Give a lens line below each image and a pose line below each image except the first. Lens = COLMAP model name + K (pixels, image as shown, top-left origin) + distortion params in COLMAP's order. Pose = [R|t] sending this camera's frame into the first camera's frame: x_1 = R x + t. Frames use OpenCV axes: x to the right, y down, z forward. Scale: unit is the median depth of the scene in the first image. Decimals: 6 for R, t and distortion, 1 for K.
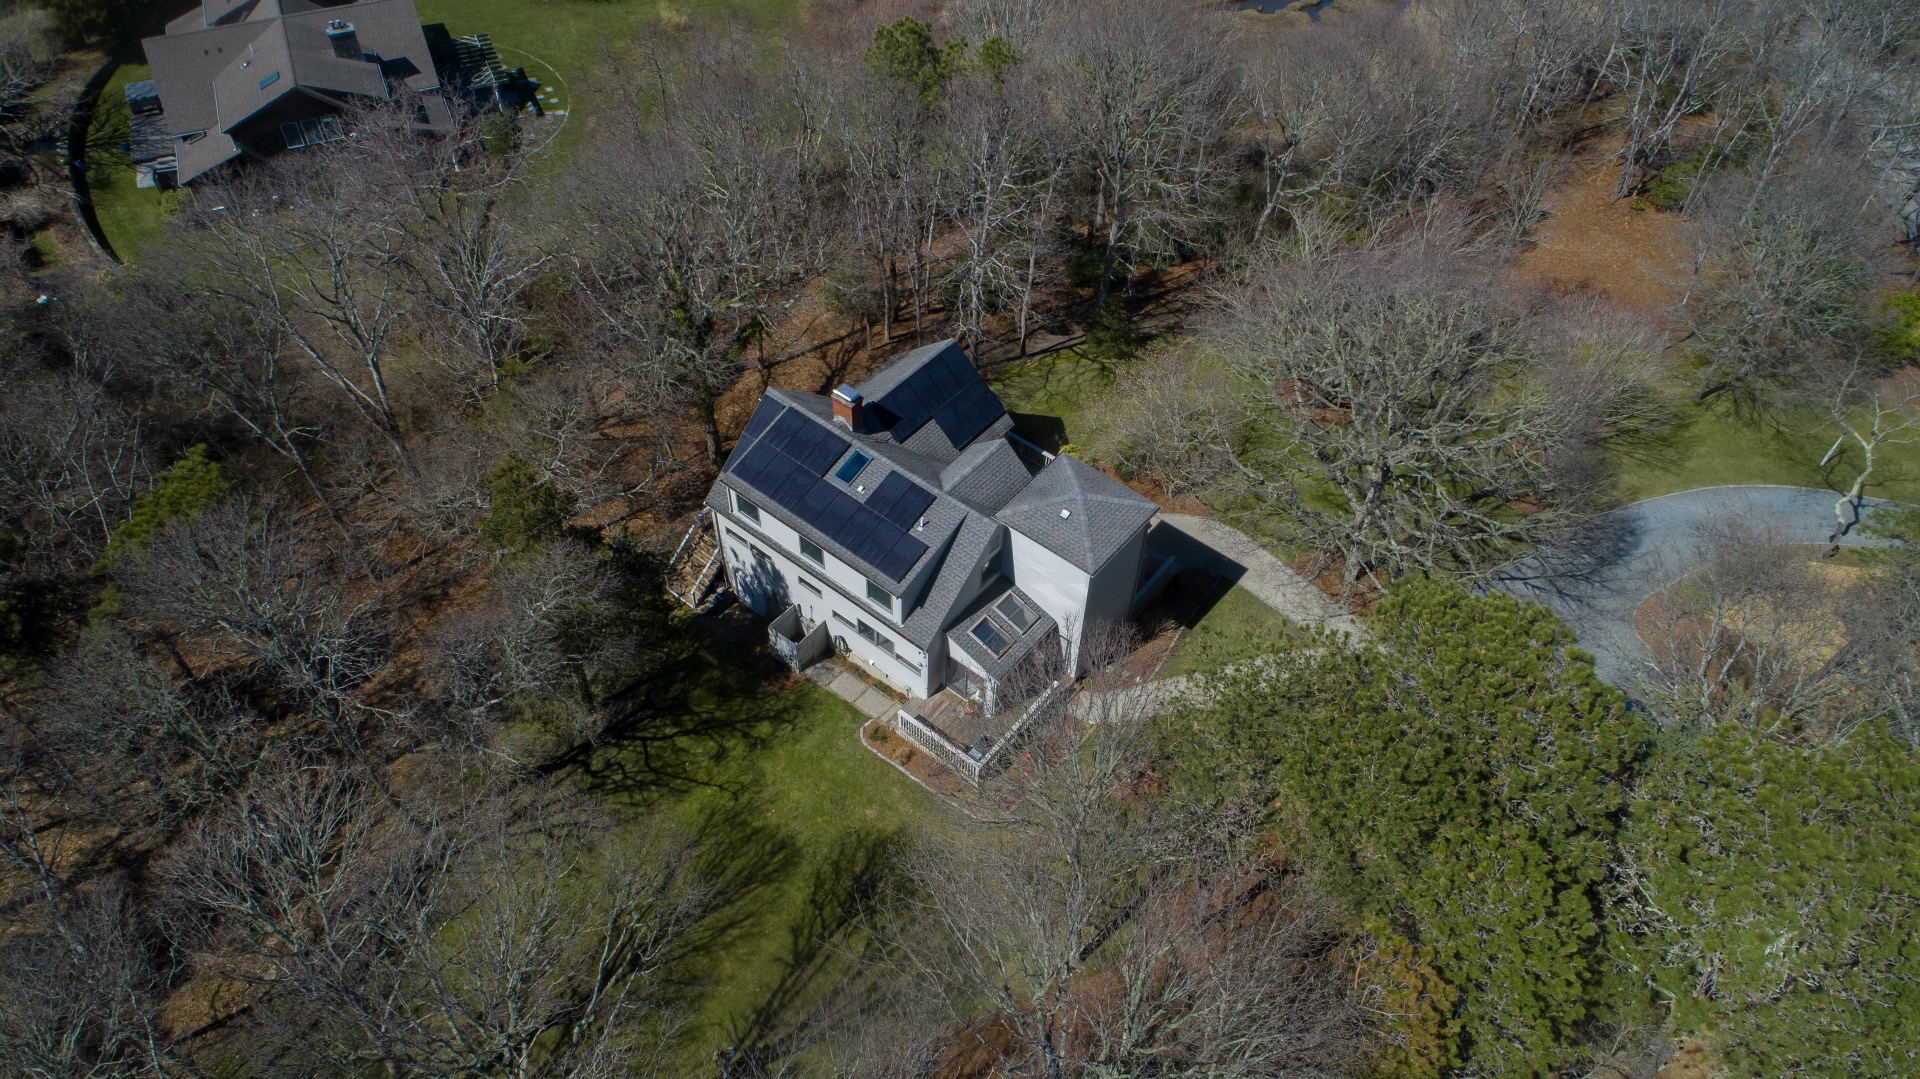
lens RADIAL K [[1288.1, 0, 960.0], [0, 1288.1, 539.5], [0, 0, 1]] dist [0.000993, 0.000578]
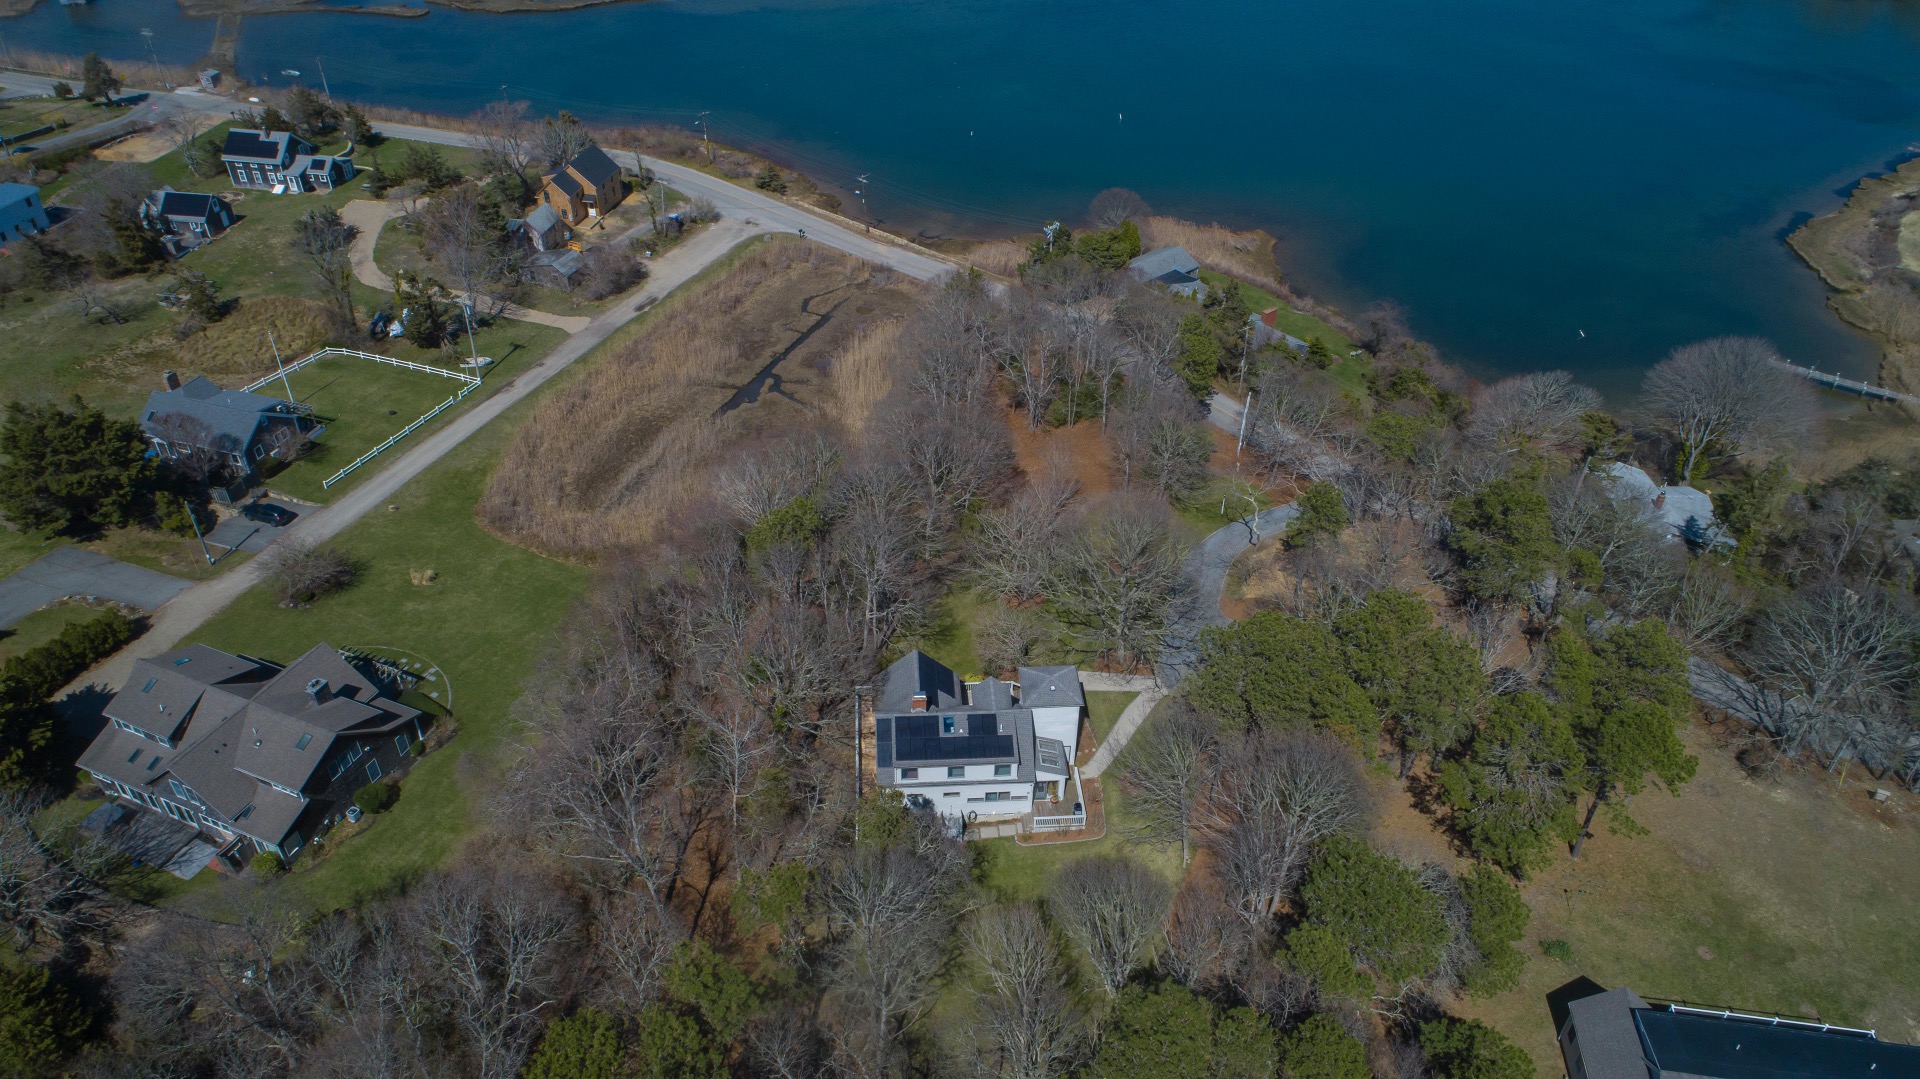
lens RADIAL K [[1288.1, 0, 960.0], [0, 1288.1, 539.5], [0, 0, 1]] dist [0.000993, 0.000578]
pose [[0.732803, -0.420196, 0.535196, -0.965341], [0.510726, 0.859392, -0.024568, -0.231955], [-0.449620, 0.291342, 0.844370, -0.698869]]
